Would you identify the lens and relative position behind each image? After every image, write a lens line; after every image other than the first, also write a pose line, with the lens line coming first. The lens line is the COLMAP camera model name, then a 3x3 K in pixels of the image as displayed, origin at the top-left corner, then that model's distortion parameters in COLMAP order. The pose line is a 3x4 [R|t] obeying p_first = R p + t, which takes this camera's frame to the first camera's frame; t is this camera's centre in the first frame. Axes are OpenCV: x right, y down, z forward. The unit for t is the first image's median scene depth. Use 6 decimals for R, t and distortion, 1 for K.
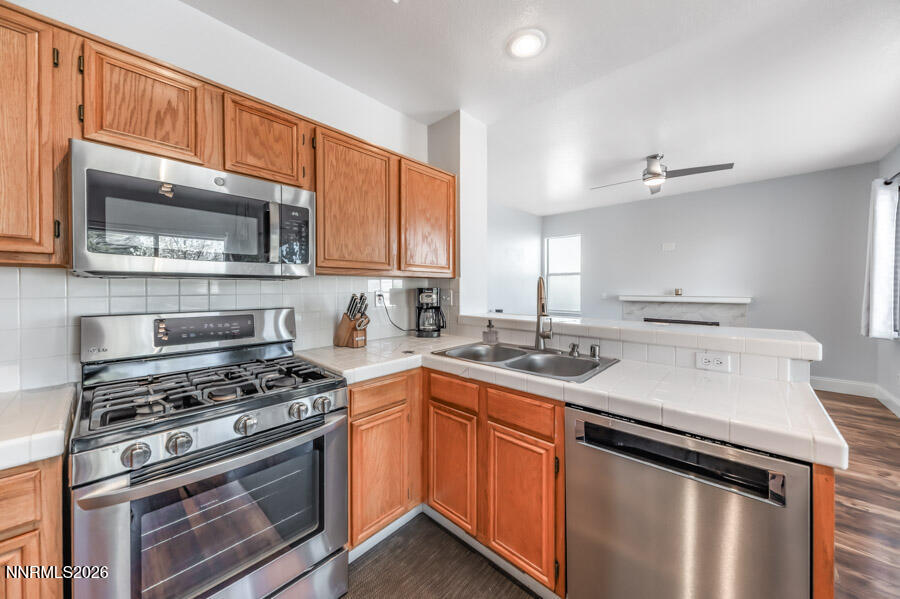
lens RADIAL K [[323.5, 0, 447.7], [0, 323.5, 292.9], [0, 0, 1]] dist [-0.000645, -0.000217]
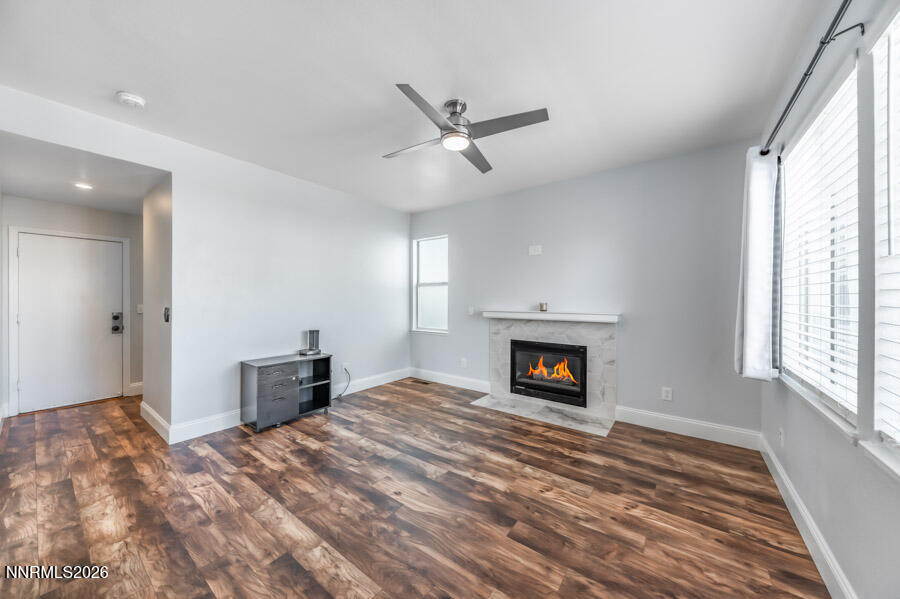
lens RADIAL K [[311.5, 0, 452.6], [0, 311.5, 301.1], [0, 0, 1]] dist [0.000756, -0.000132]
pose [[0.994926, 0.002097, 0.100588, 0.630550], [-0.001181, 0.999957, -0.009161, -0.015560], [-0.100603, 0.008996, 0.994886, 0.404487]]
